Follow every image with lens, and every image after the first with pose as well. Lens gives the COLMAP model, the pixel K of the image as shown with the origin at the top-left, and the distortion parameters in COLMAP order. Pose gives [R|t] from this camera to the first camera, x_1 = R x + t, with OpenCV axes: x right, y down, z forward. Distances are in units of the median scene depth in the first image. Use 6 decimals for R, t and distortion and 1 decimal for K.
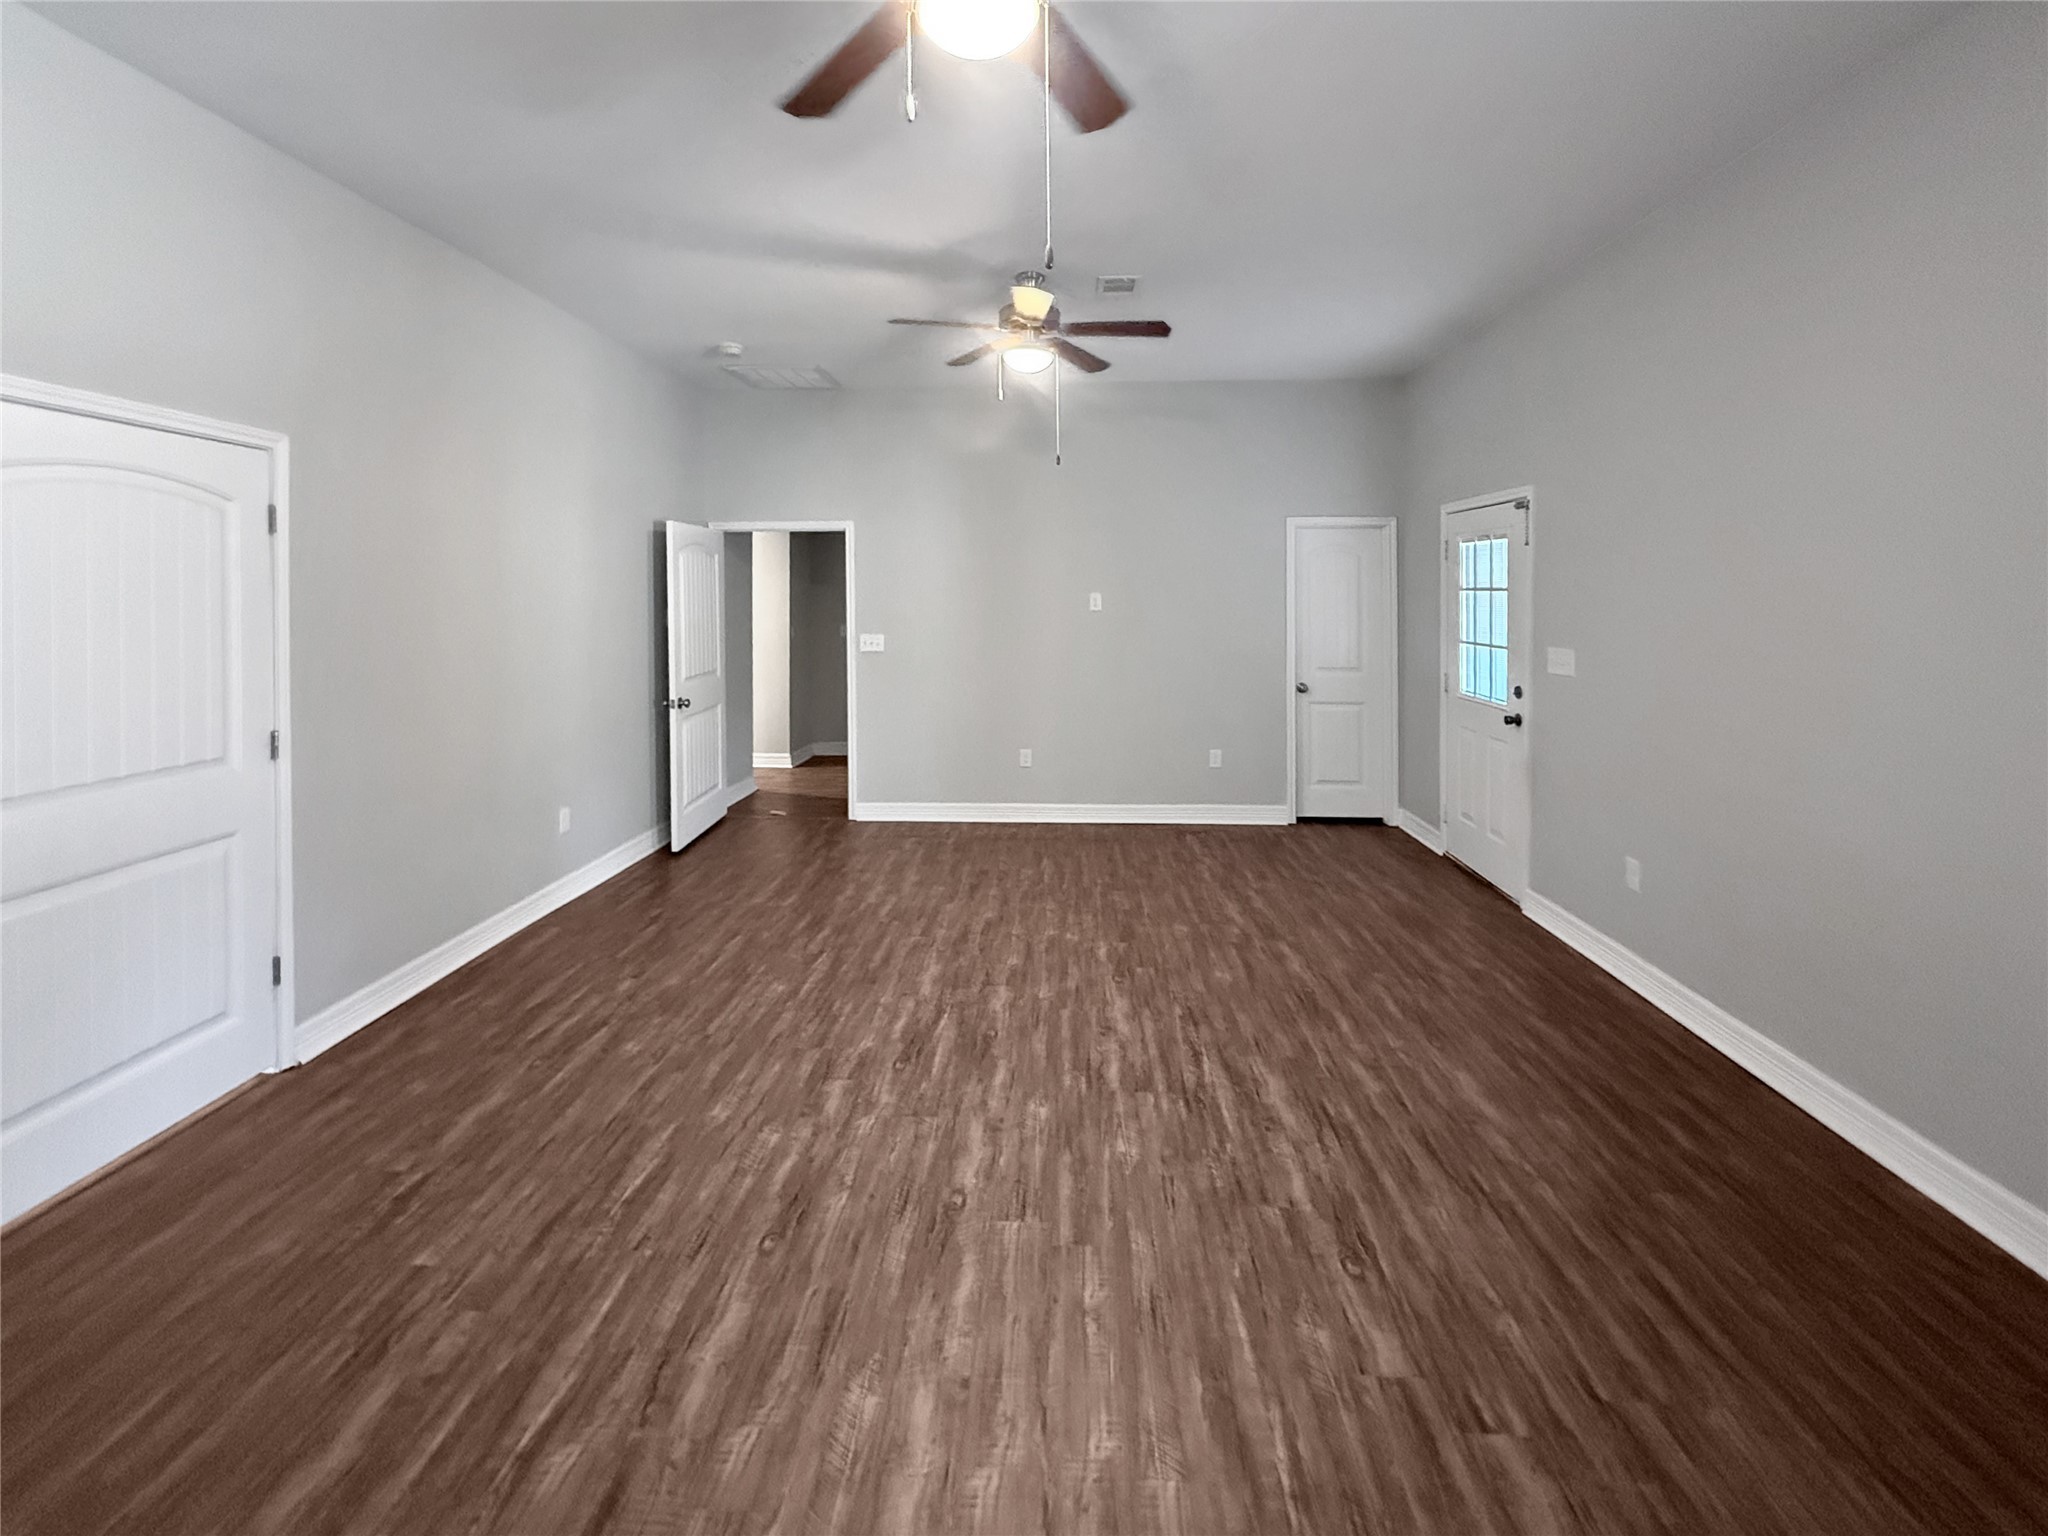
lens RADIAL K [[877.5, 0, 1007.1], [0, 877.5, 699.2], [0, 0, 1]] dist [0.003456, 0.000129]
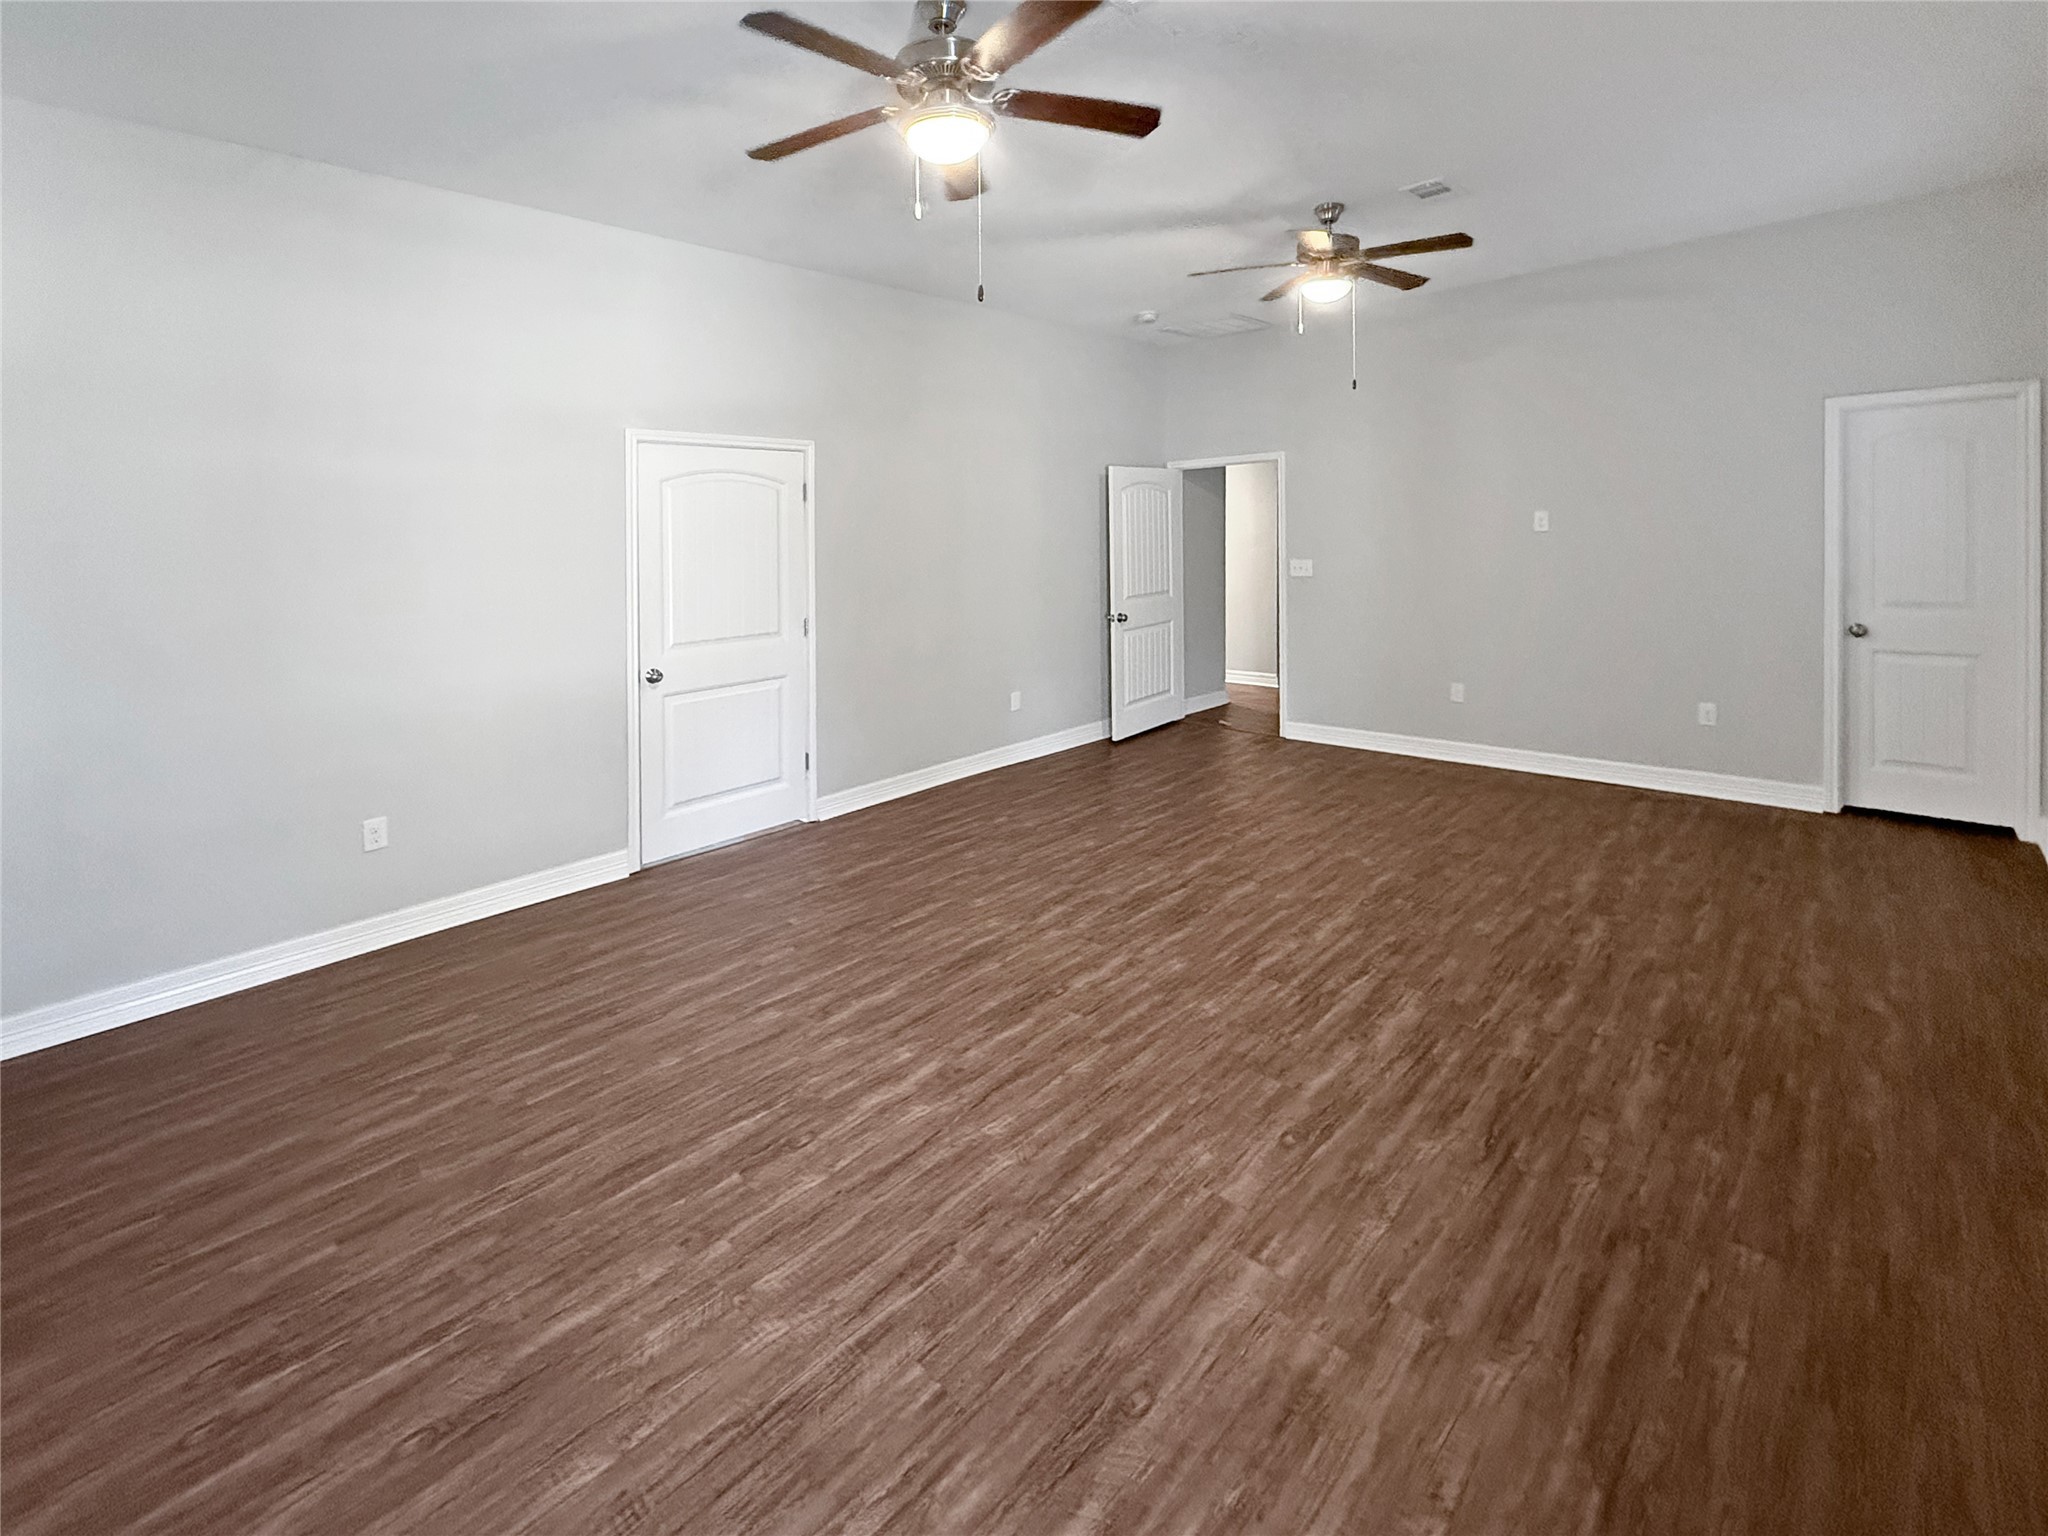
lens RADIAL K [[900.7, 0, 1030.8], [0, 900.7, 653.1], [0, 0, 1]] dist [0.002386, -0.000770]
pose [[0.763370, 0.061482, -0.643029, 0.607031], [-0.043892, 0.998096, 0.043325, 0.008621], [0.644468, -0.004850, 0.764616, -0.042030]]
